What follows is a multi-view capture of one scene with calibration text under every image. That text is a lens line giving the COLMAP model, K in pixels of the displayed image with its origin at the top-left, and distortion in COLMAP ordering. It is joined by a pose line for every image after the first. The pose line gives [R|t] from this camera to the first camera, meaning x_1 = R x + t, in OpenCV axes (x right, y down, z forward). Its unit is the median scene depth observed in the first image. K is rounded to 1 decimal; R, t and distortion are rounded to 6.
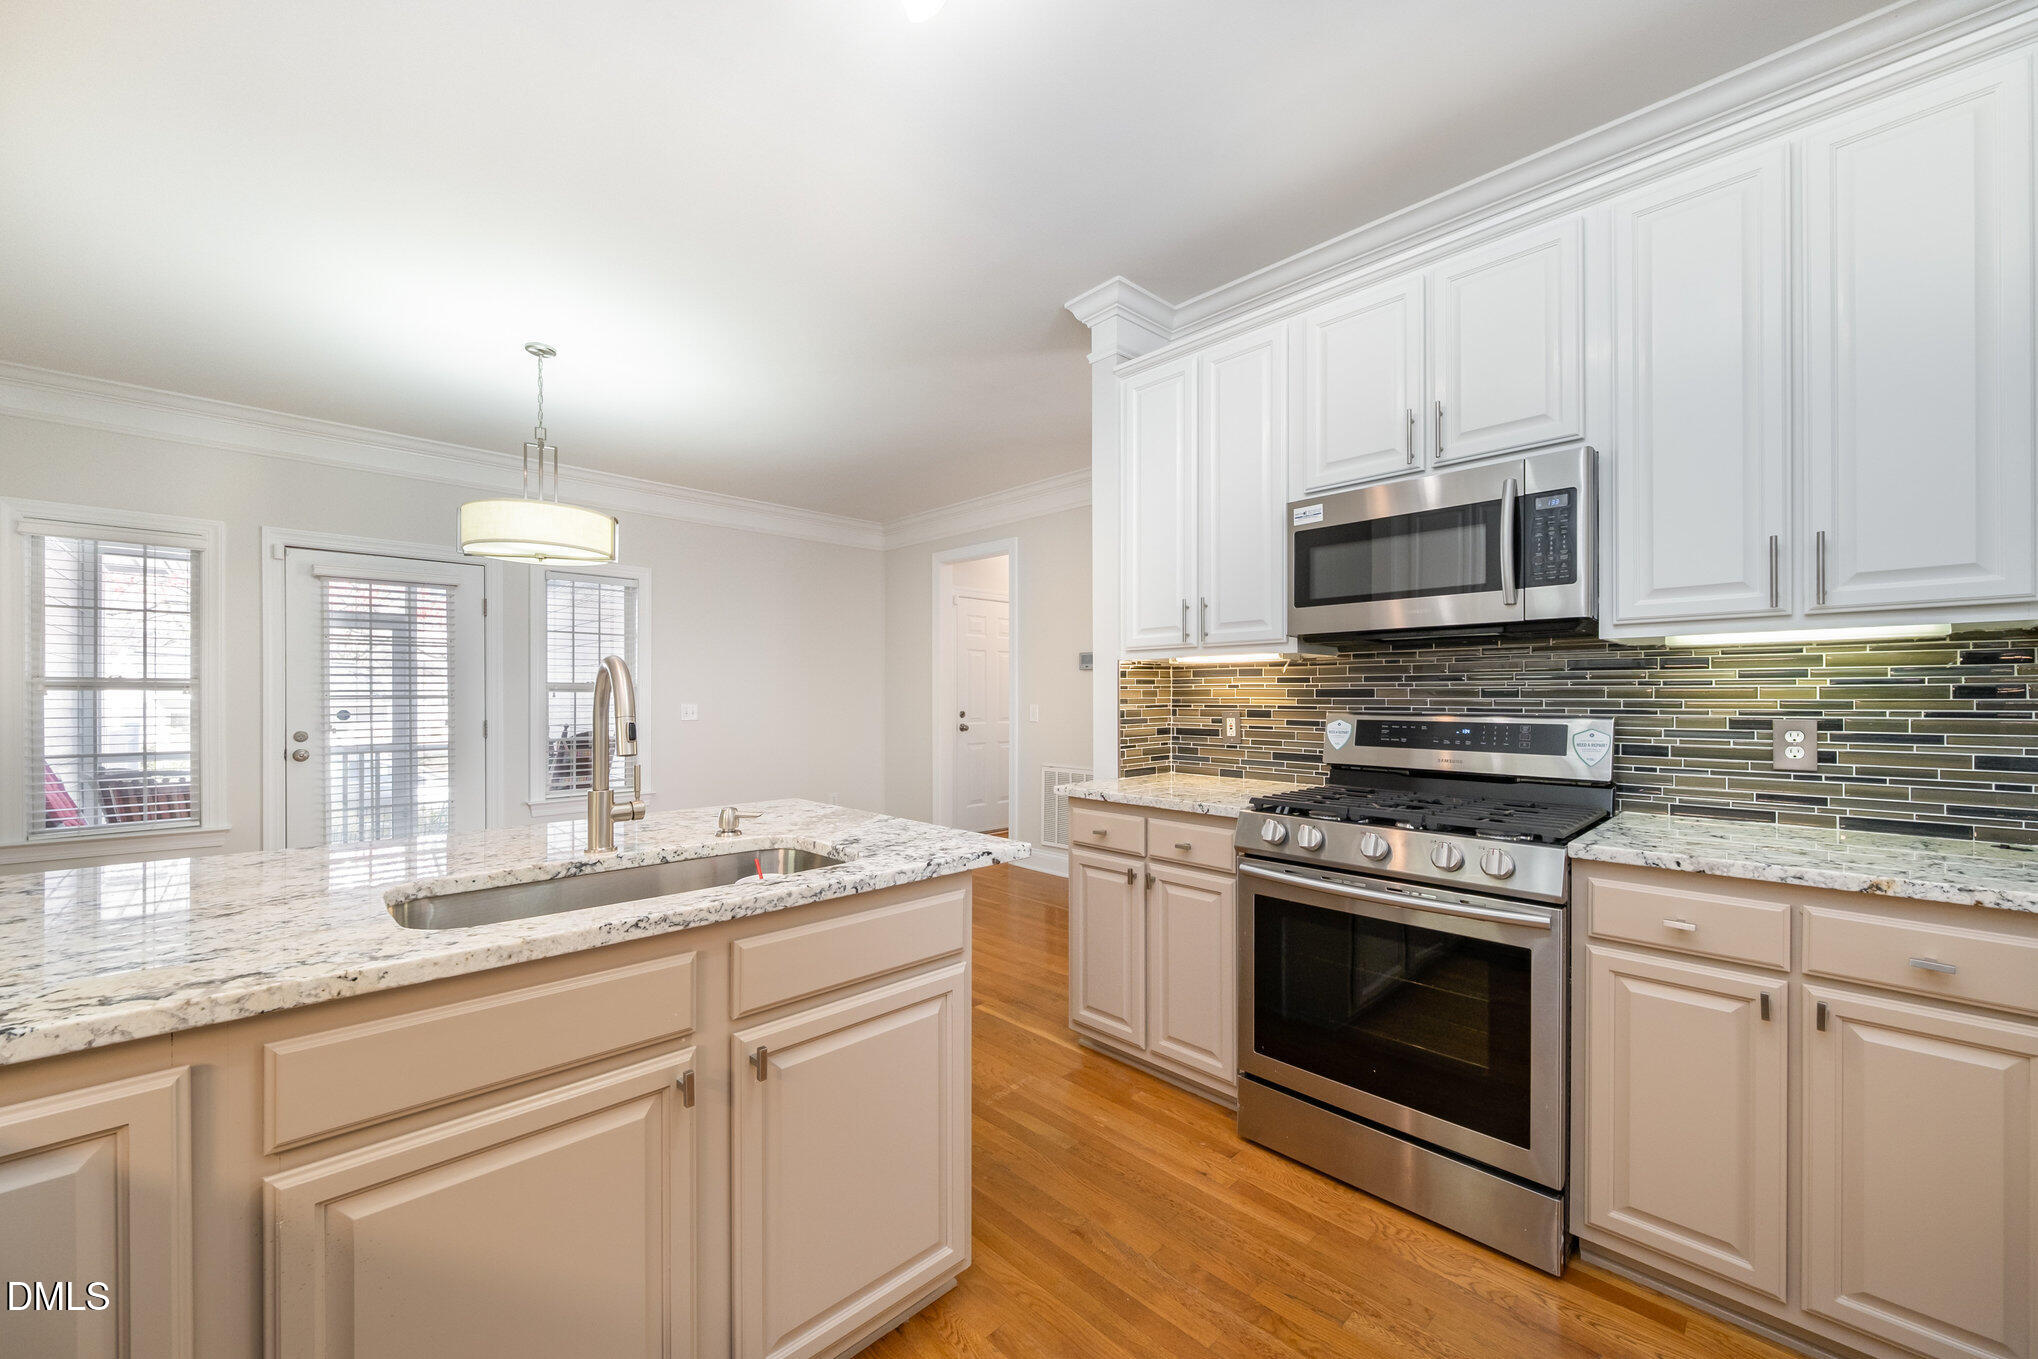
lens RADIAL K [[783.6, 0, 1019.0], [0, 783.6, 679.5], [0, 0, 1]] dist [-0.000226, -0.000050]
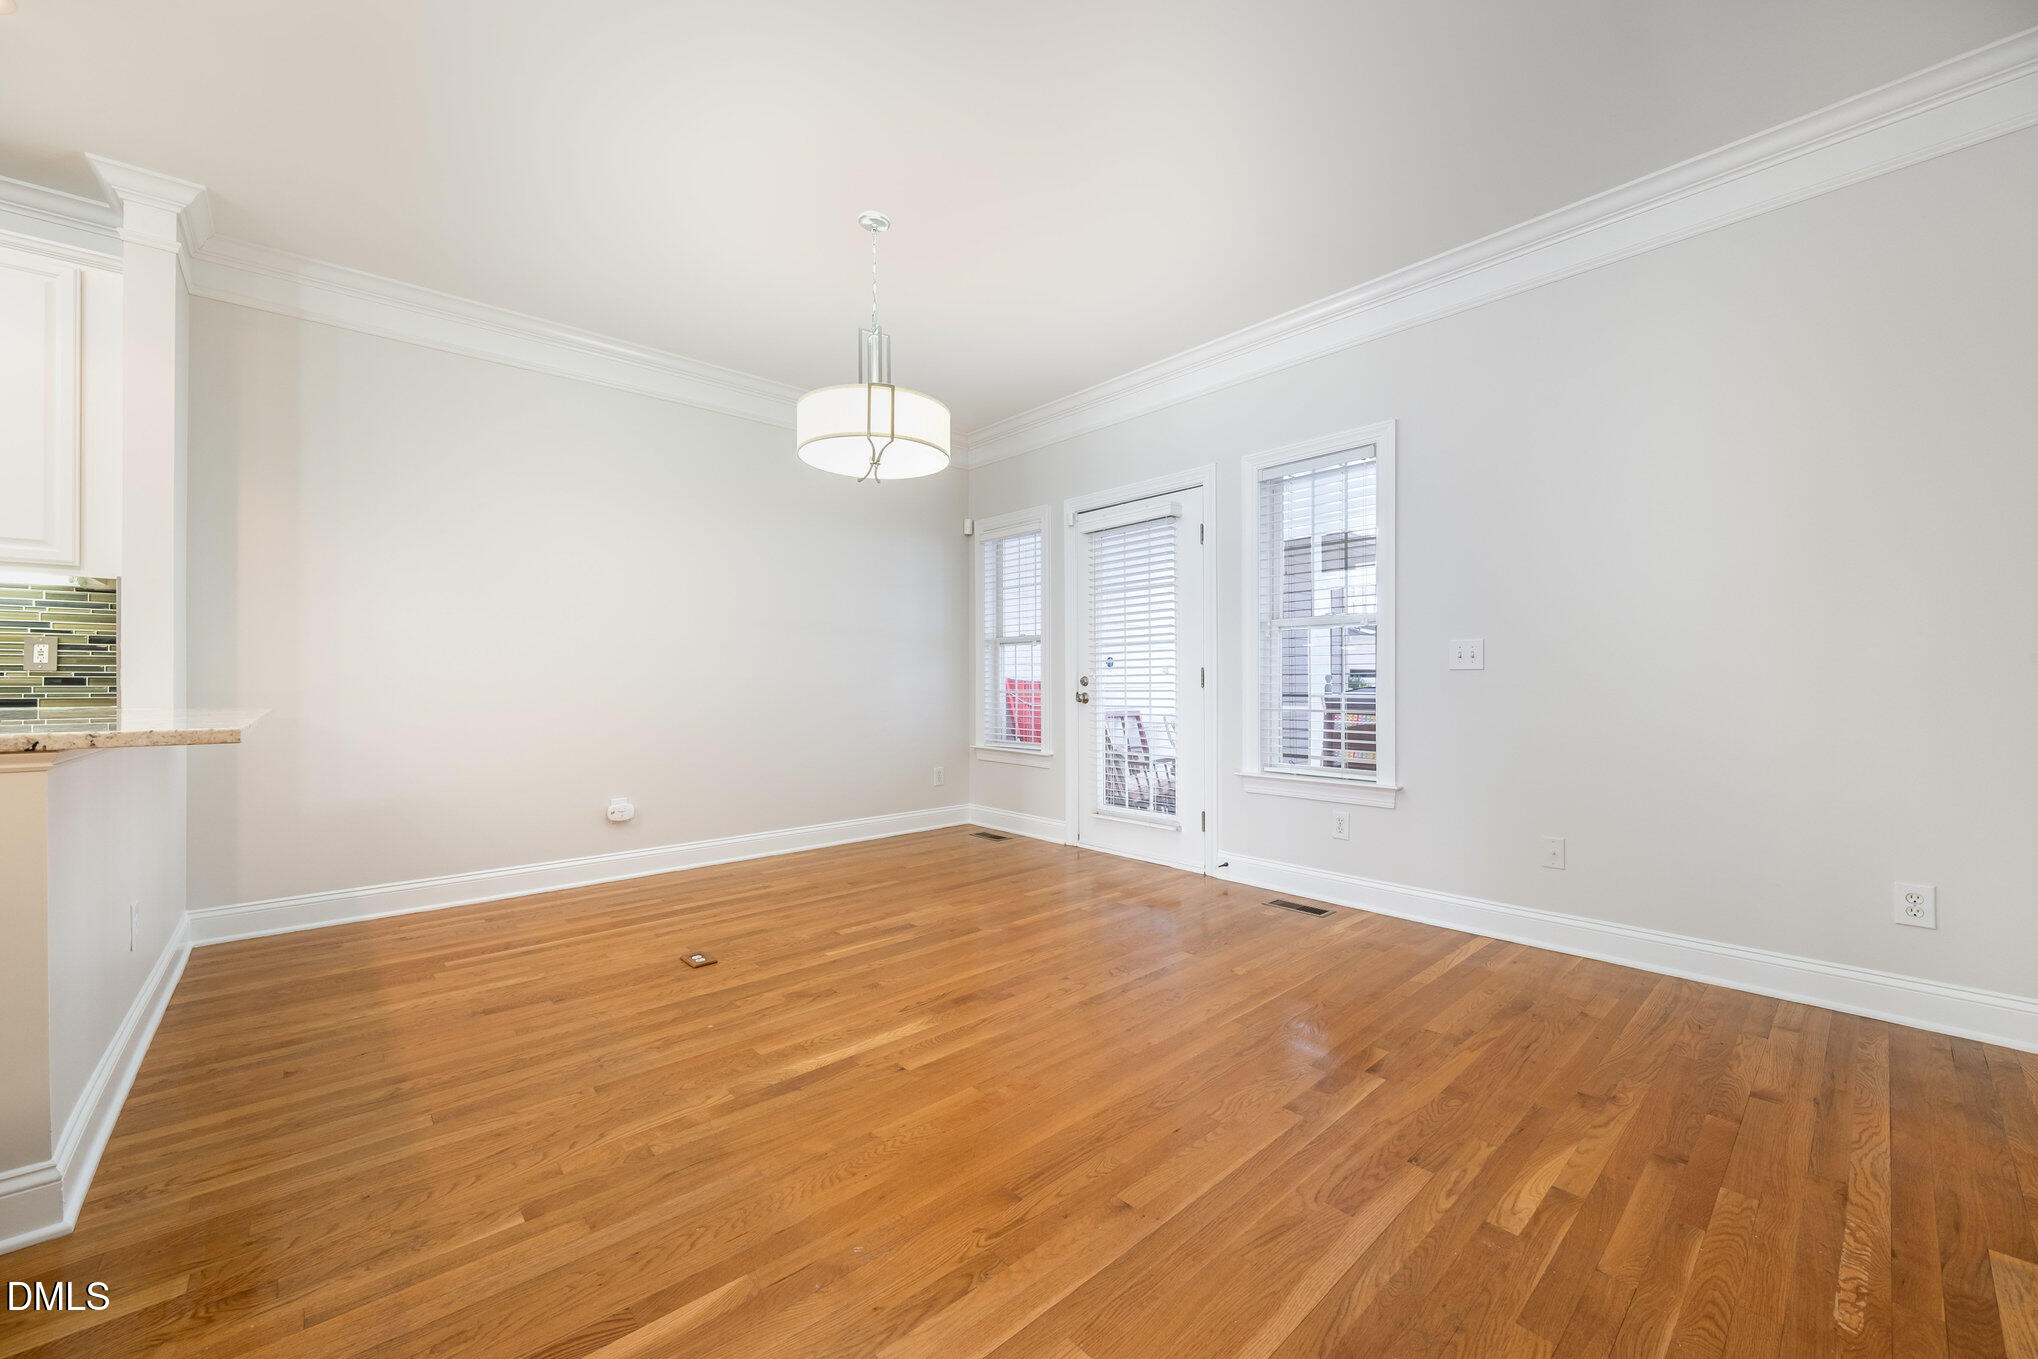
lens RADIAL K [[783.6, 0, 1019.0], [0, 783.6, 679.5], [0, 0, 1]] dist [-0.000226, -0.000050]
pose [[-0.033105, -0.000748, -0.999452, 0.186313], [0.025149, 0.999682, -0.001581, 0.069070], [0.999135, -0.025188, -0.033076, 0.930683]]
